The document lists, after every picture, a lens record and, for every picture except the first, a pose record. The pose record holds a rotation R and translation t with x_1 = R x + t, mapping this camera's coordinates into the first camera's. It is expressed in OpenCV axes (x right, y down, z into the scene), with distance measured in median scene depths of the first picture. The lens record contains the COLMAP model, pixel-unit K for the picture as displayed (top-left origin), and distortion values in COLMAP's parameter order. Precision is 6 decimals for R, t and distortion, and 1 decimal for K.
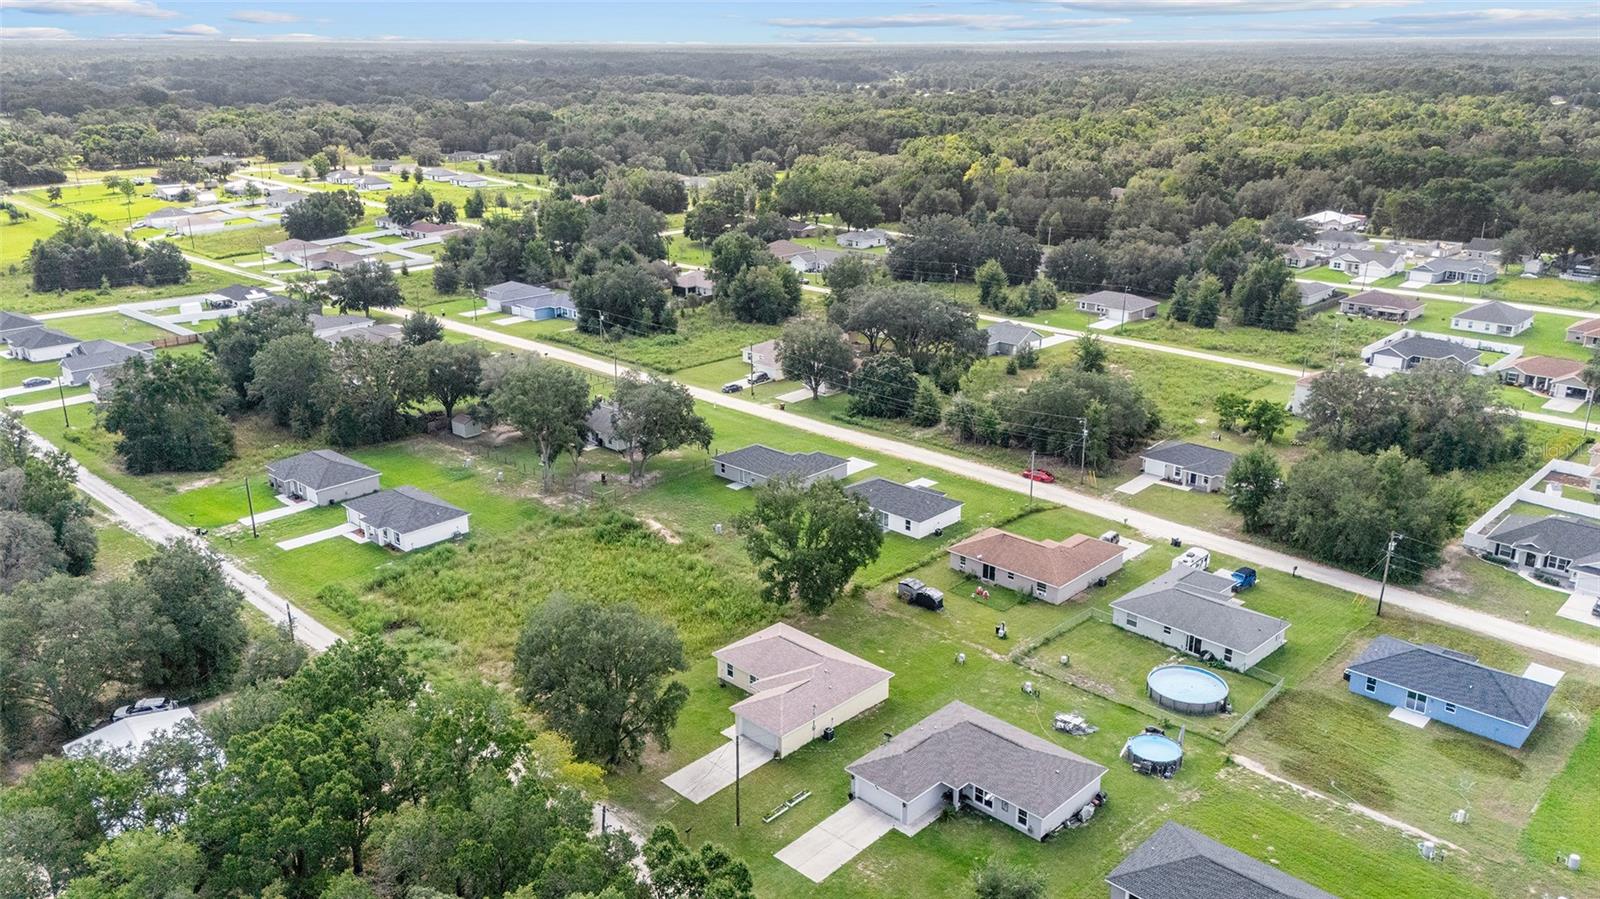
lens RADIAL K [[1208.1, 0, 794.3], [0, 1208.1, 454.0], [0, 0, 1]] dist [0.043634, -0.006035]
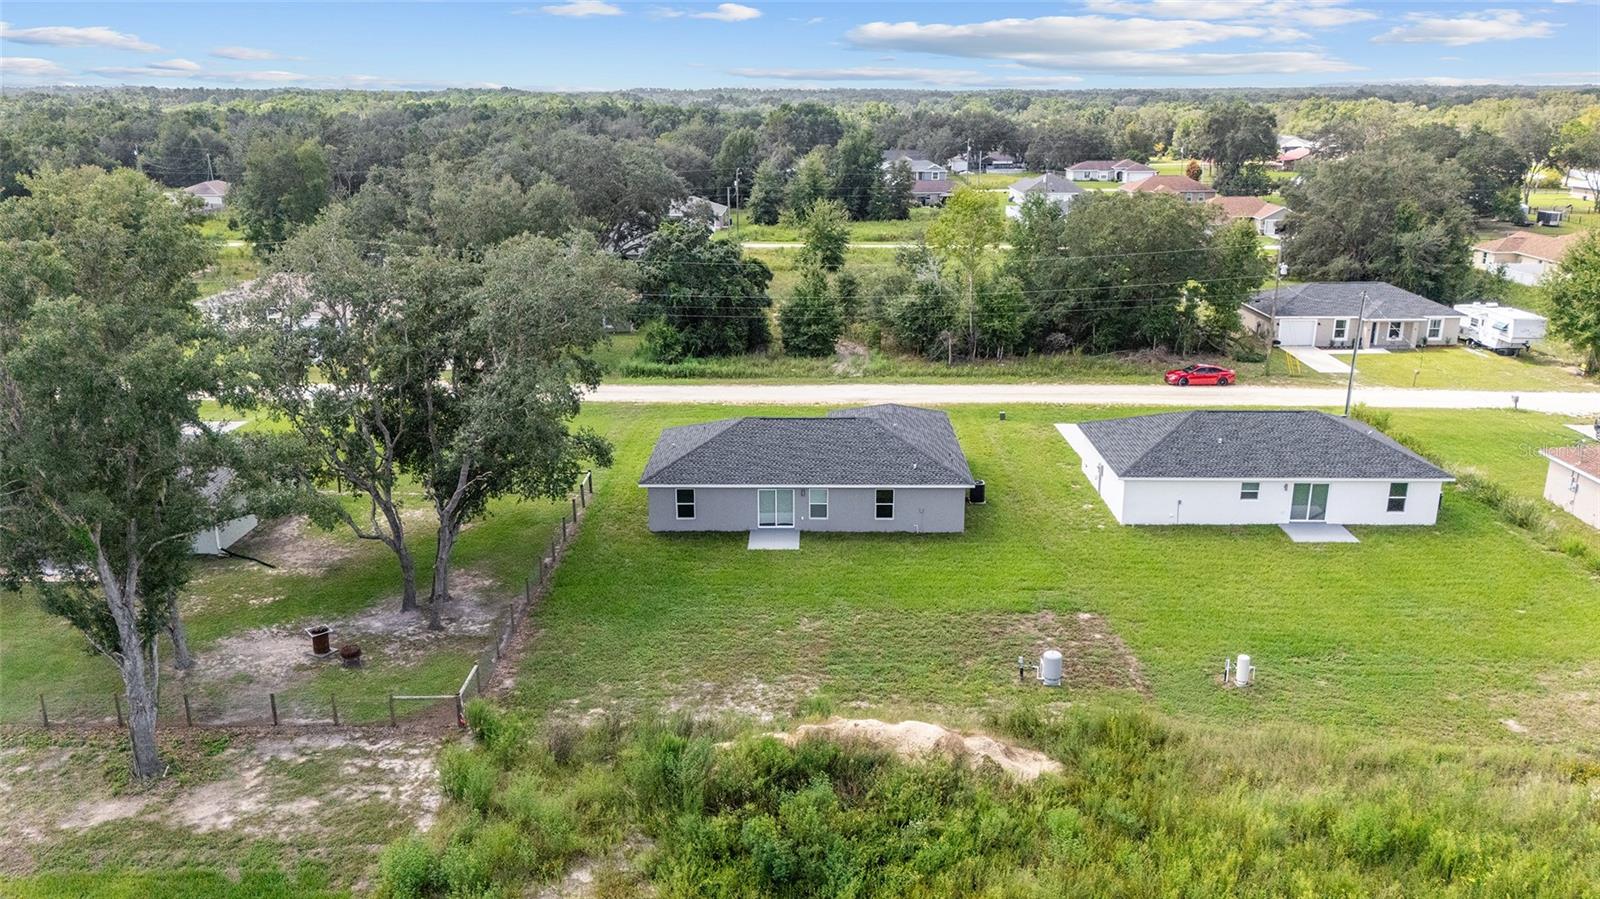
lens RADIAL K [[1208.1, 0, 794.3], [0, 1208.1, 454.0], [0, 0, 1]] dist [0.043634, -0.006035]
pose [[0.732785, -0.193613, 0.652334, -0.222074], [0.220132, 0.974567, 0.041972, -0.007698], [-0.643870, 0.112844, 0.756768, 0.663153]]
